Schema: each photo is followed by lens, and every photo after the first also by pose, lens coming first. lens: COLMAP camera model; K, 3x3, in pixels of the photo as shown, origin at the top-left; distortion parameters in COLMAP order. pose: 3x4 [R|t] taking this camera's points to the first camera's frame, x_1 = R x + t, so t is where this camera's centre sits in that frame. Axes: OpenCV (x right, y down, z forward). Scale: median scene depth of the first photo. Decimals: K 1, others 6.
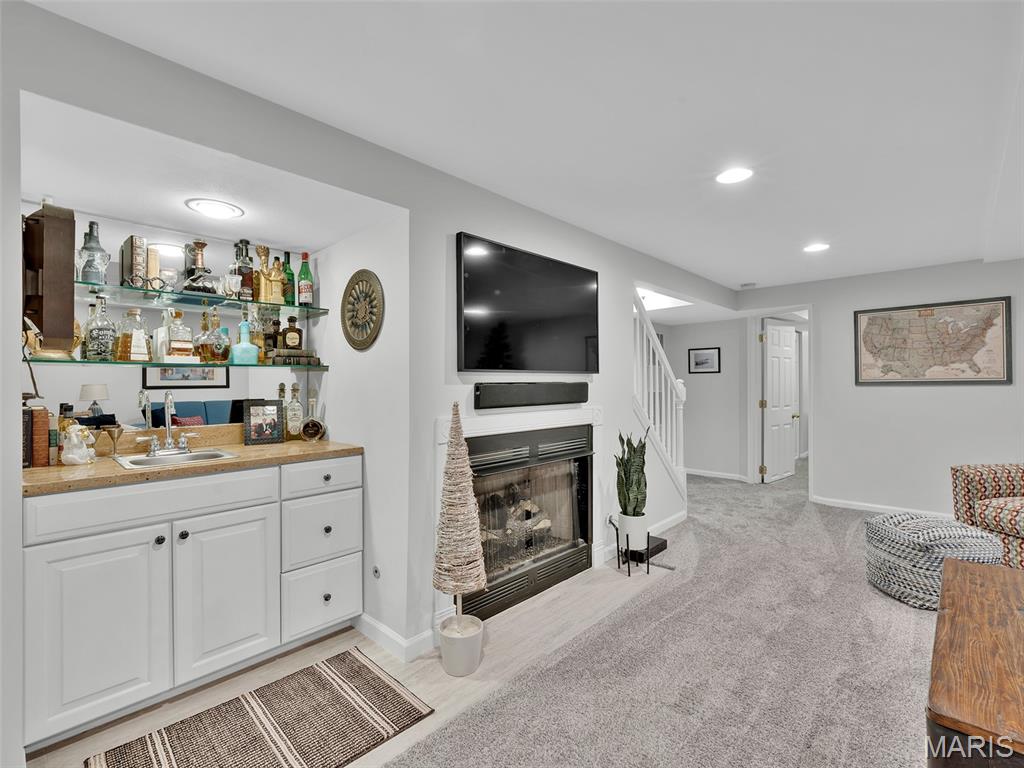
lens RADIAL K [[471.8, 0, 513.5], [0, 471.8, 381.8], [0, 0, 1]] dist [0.001172, 0.000064]
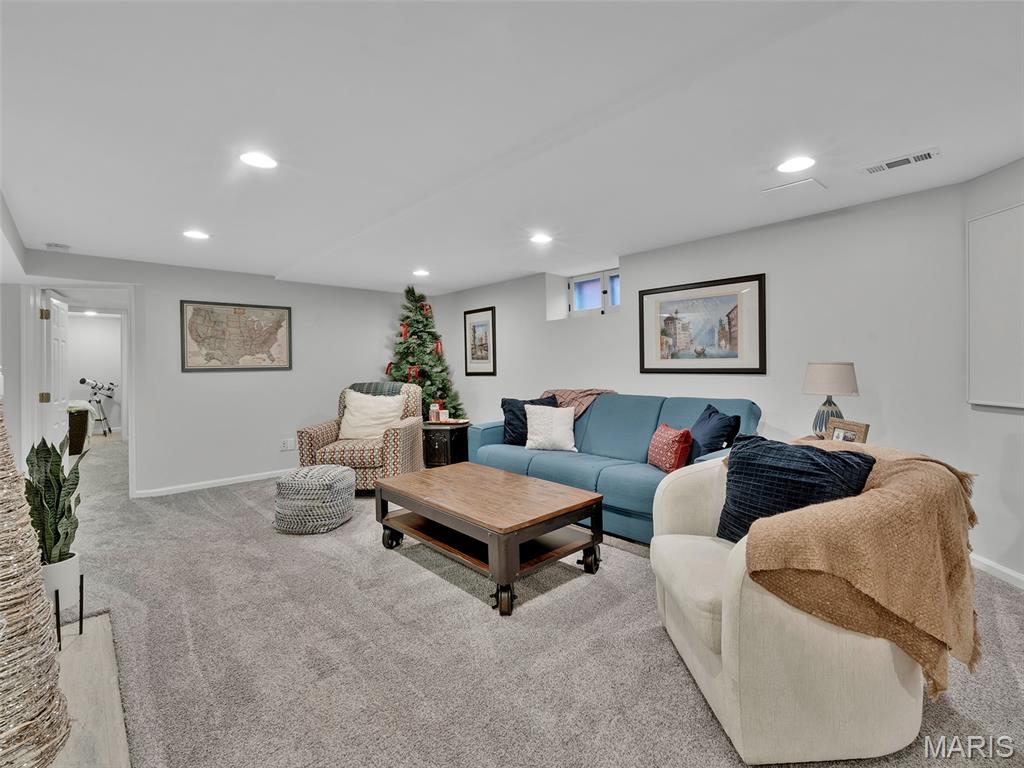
lens RADIAL K [[471.8, 0, 521.6], [0, 471.8, 367.5], [0, 0, 1]] dist [0.001172, 0.000064]
pose [[0.069821, 0.003974, 0.997552, -0.290187], [0.008674, 0.999952, -0.004590, 0.010134], [-0.997522, 0.008973, 0.069783, 0.214338]]
